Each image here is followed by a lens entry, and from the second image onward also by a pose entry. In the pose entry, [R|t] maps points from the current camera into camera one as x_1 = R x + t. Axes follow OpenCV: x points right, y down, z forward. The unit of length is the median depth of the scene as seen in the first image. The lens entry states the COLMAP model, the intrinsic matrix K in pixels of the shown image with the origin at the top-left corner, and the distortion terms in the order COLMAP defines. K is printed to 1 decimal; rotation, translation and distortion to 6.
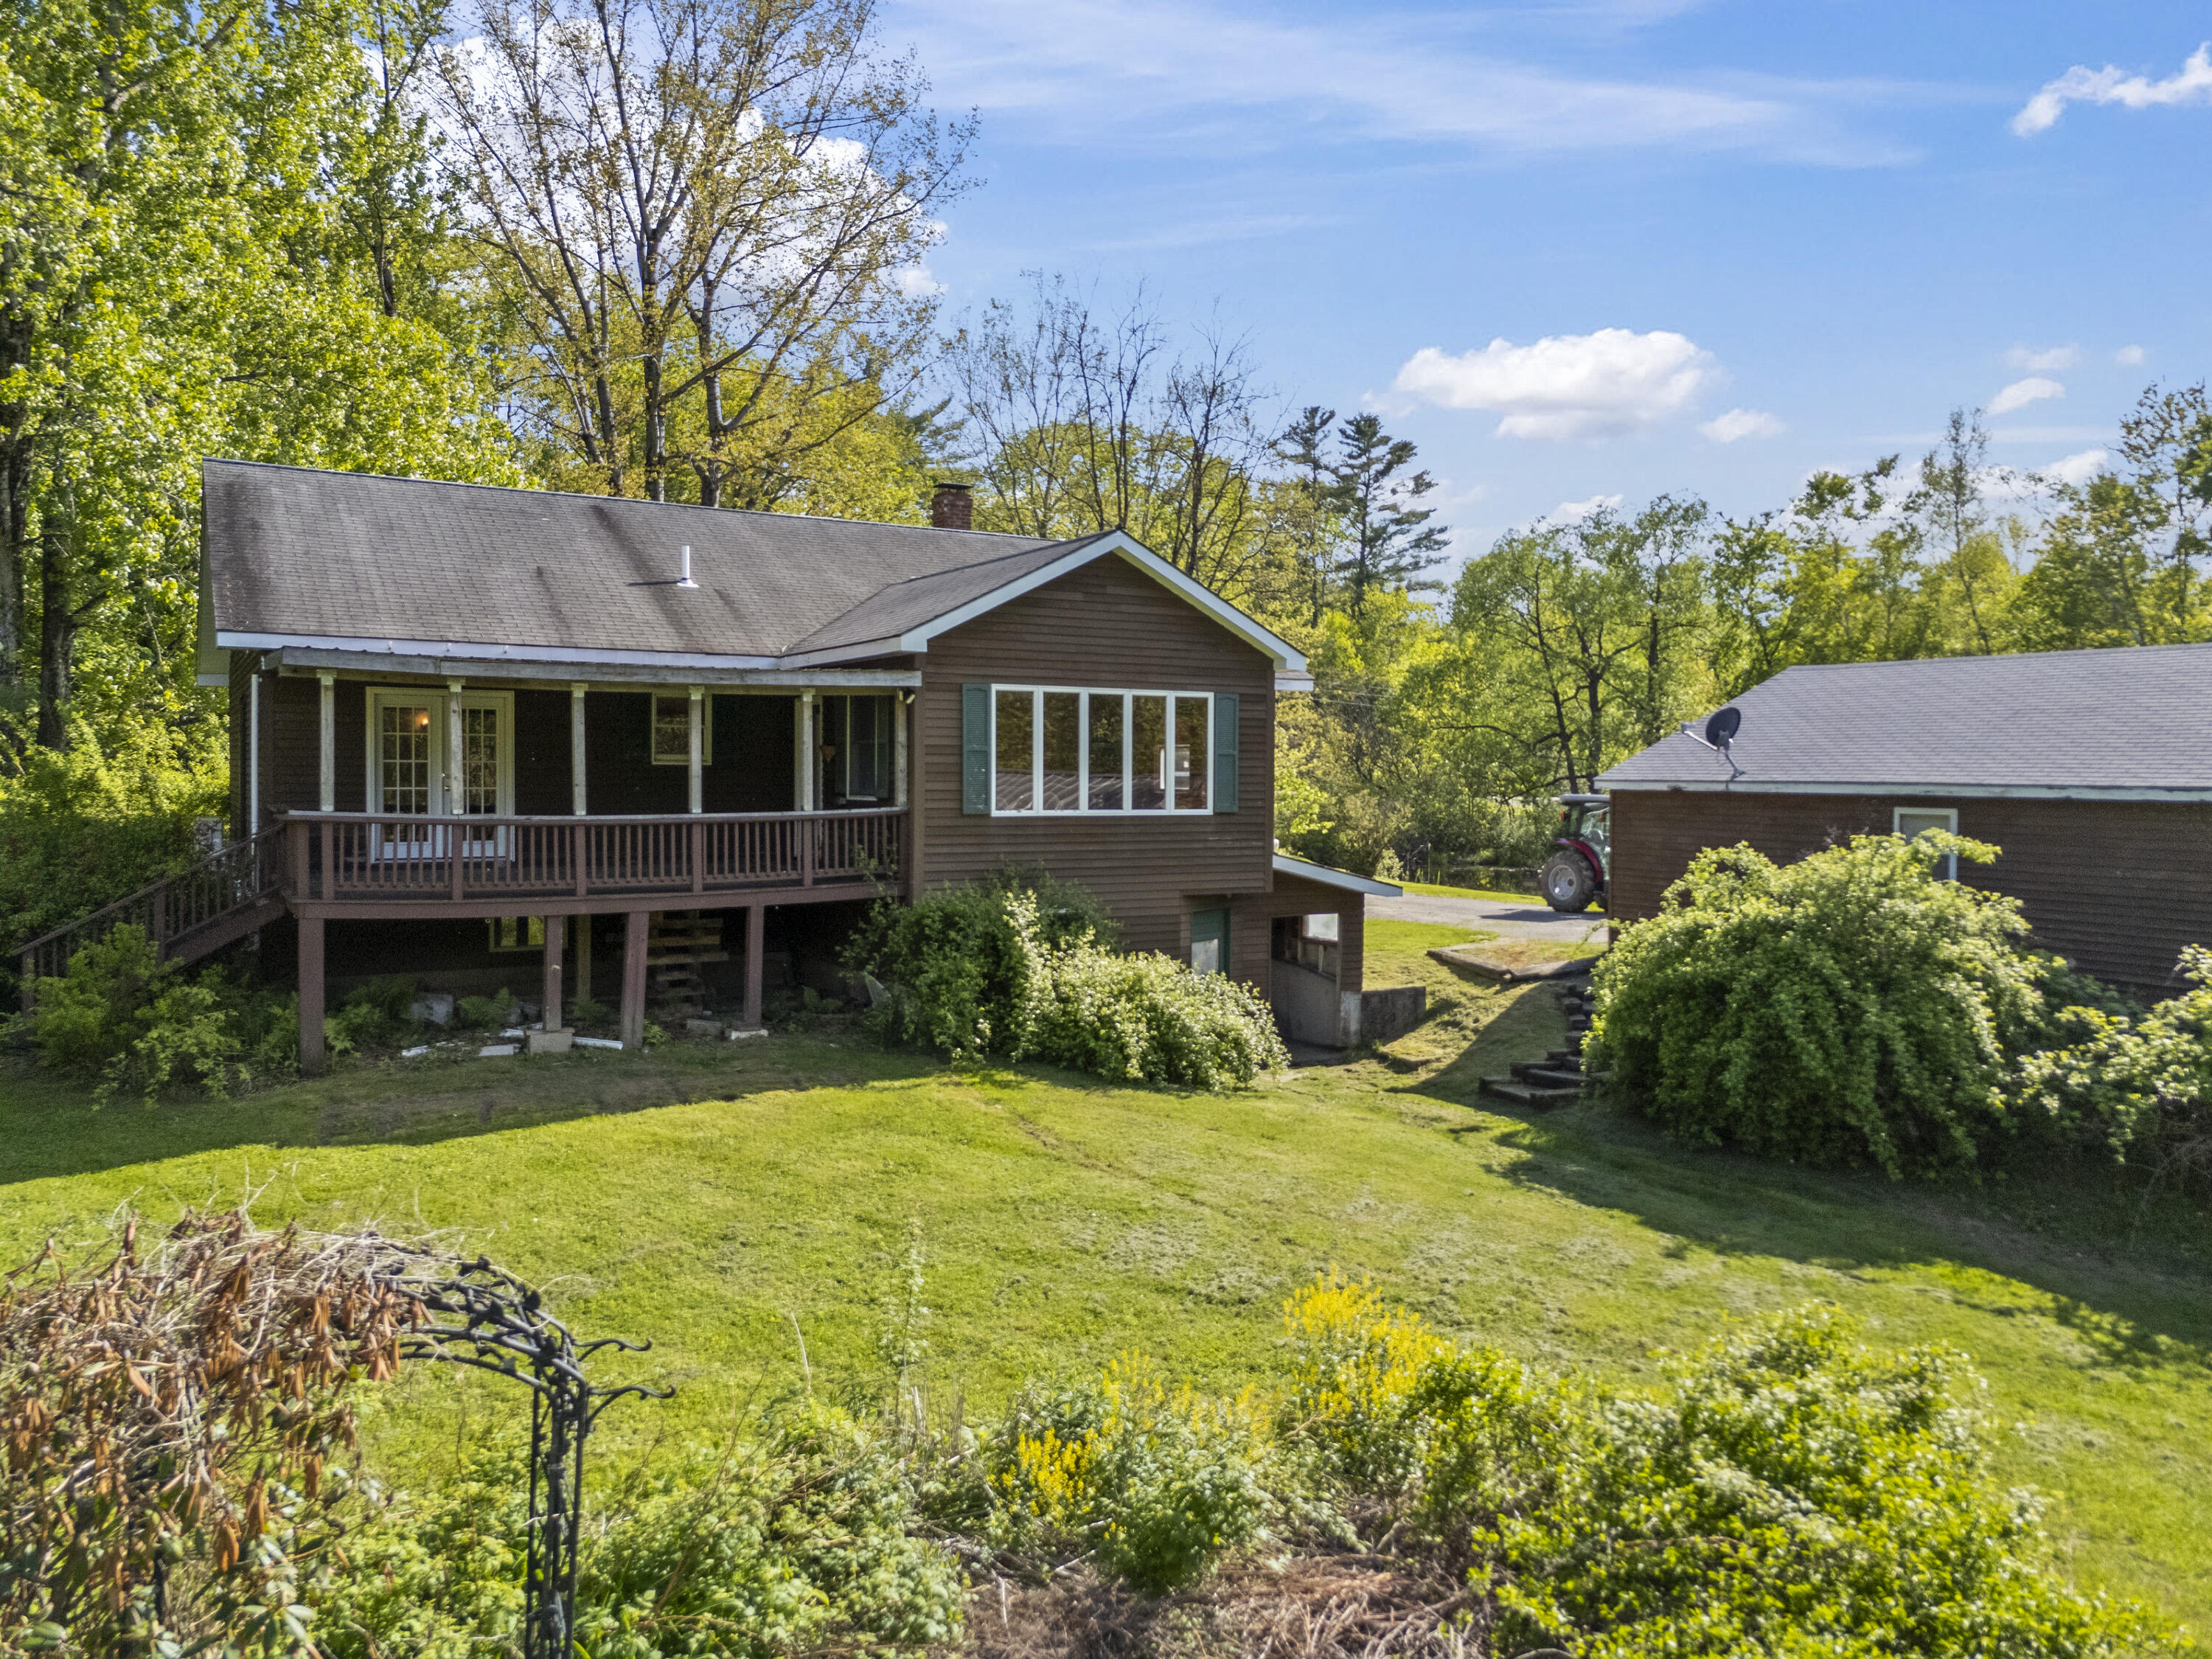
lens RADIAL K [[1622.8, 0, 1111.7], [0, 1622.8, 817.8], [0, 0, 1]] dist [0.059380, -0.034042]
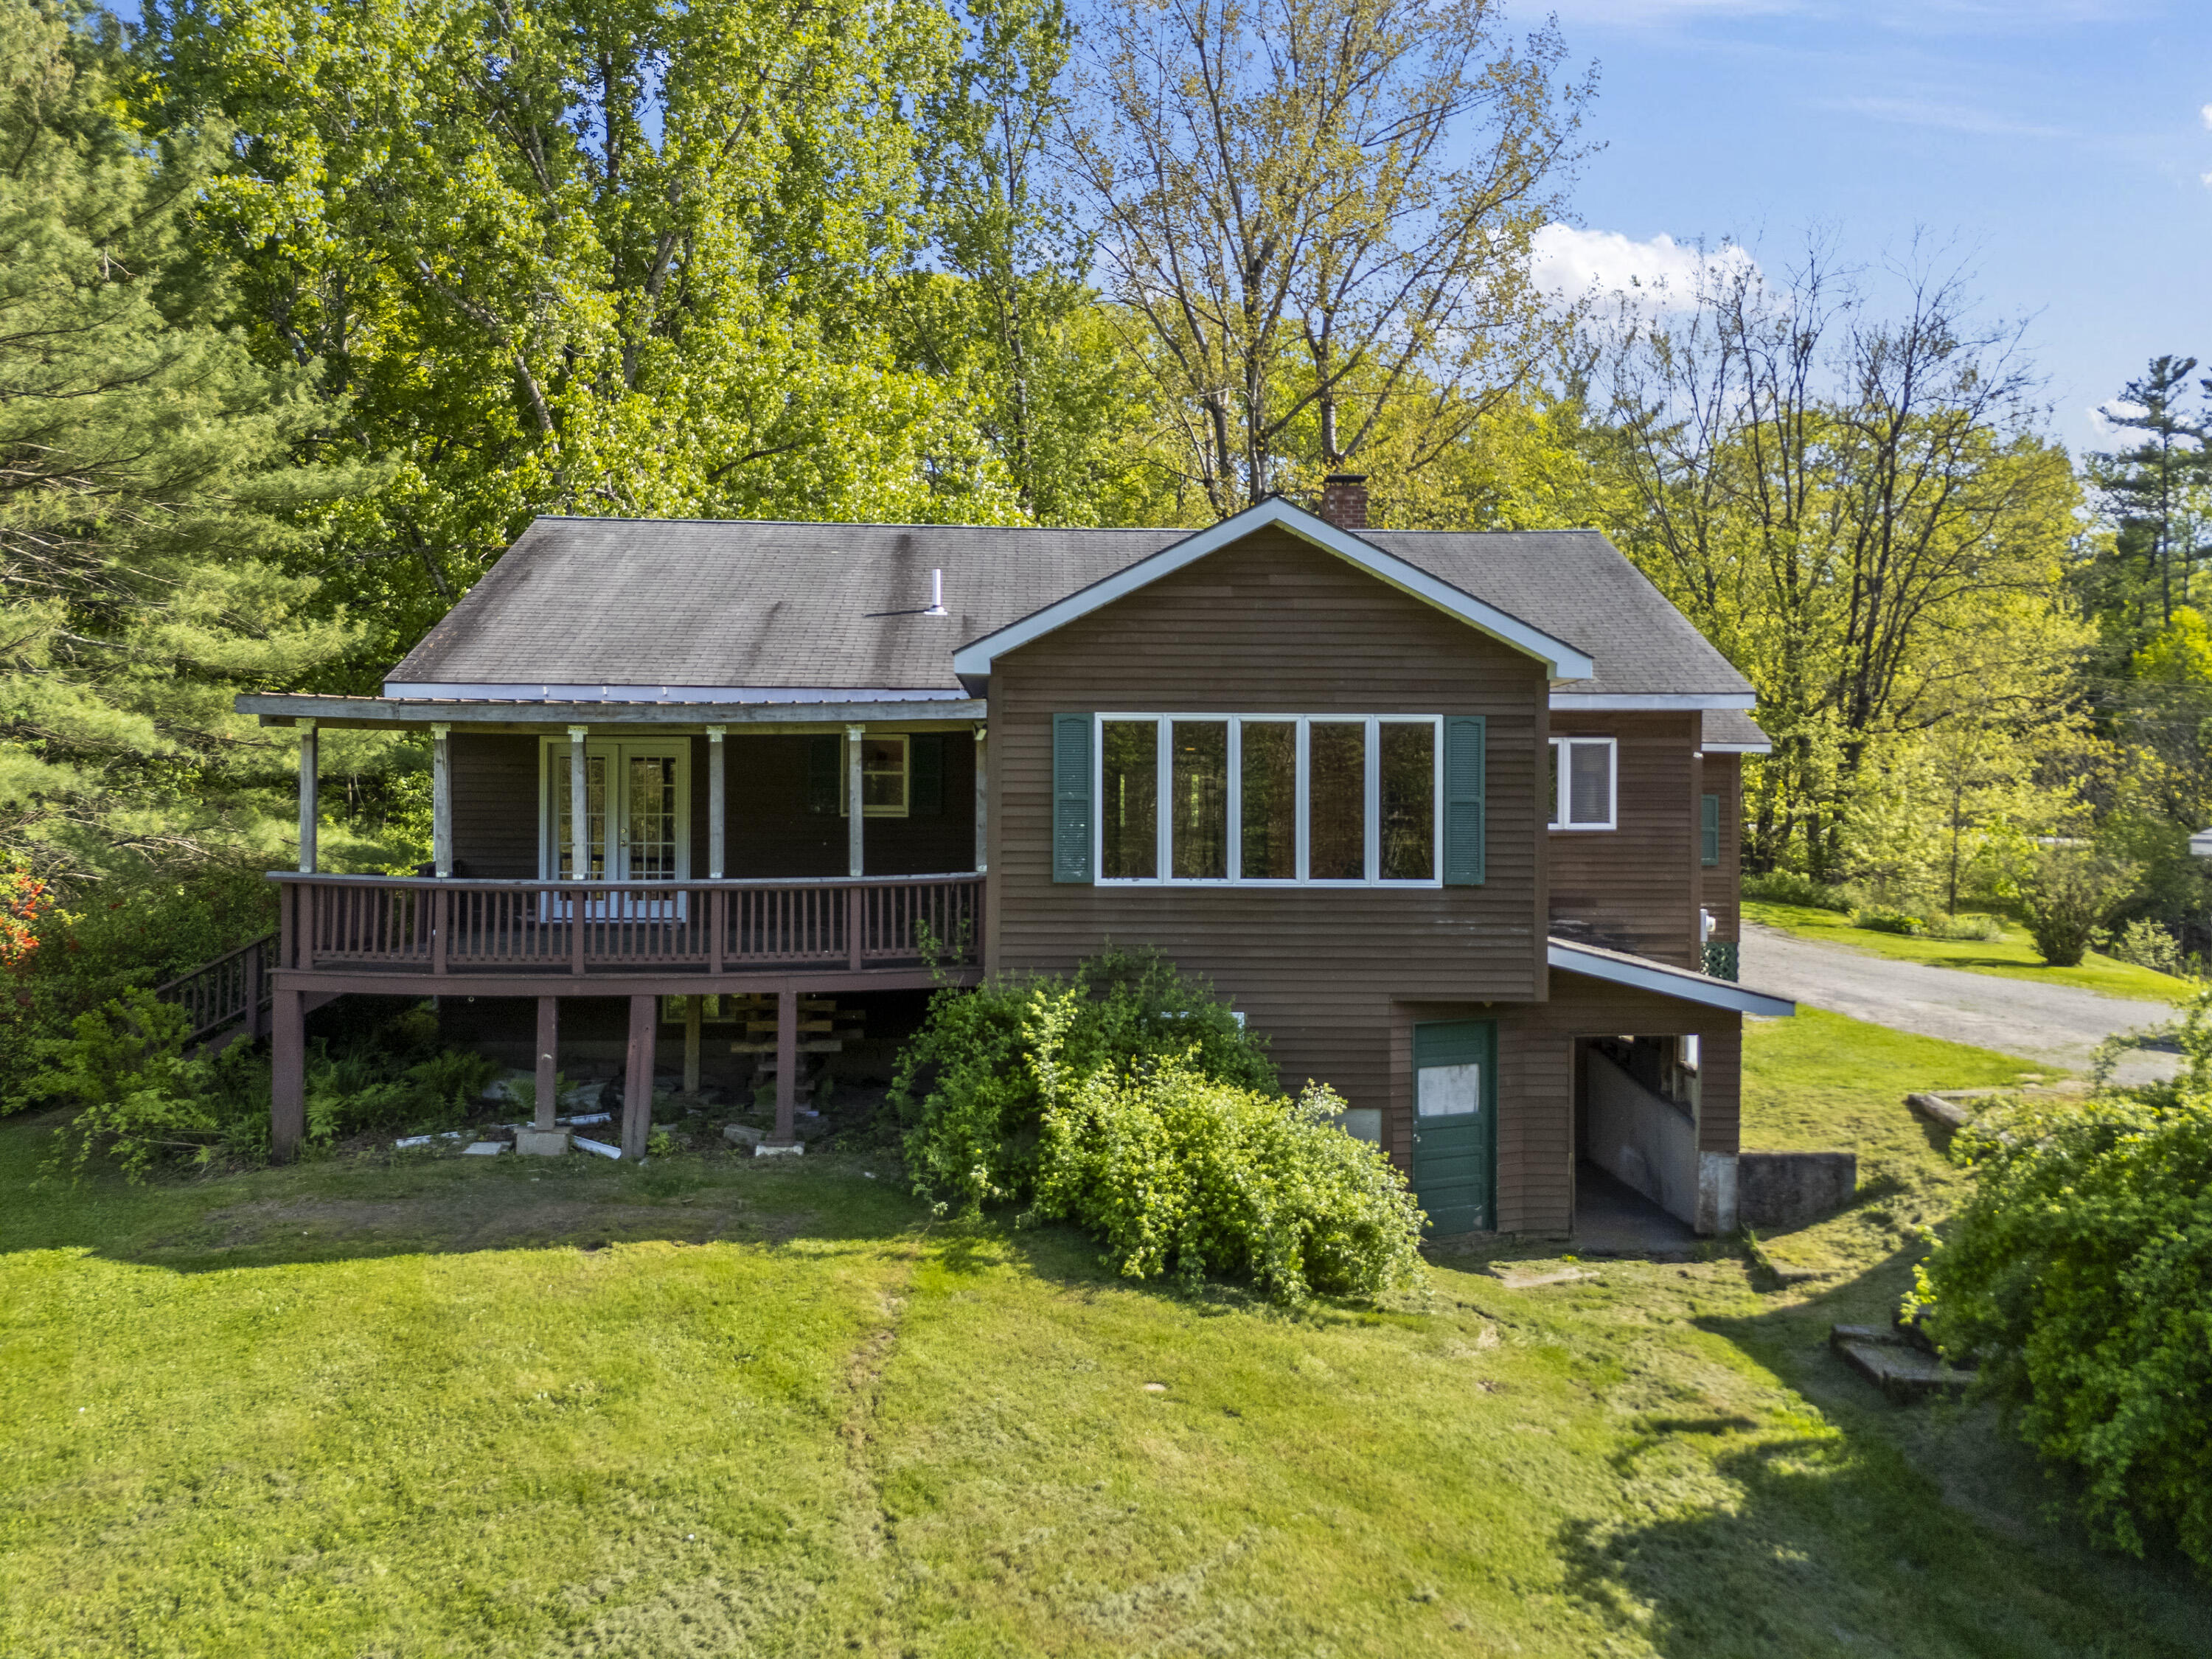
lens RADIAL K [[1622.8, 0, 1111.7], [0, 1622.8, 817.8], [0, 0, 1]] dist [0.059380, -0.034042]
pose [[0.885665, -0.000073, -0.464325, 0.249280], [-0.011758, 0.999676, -0.022584, -0.013876], [0.464176, 0.025461, 0.885377, 0.289250]]
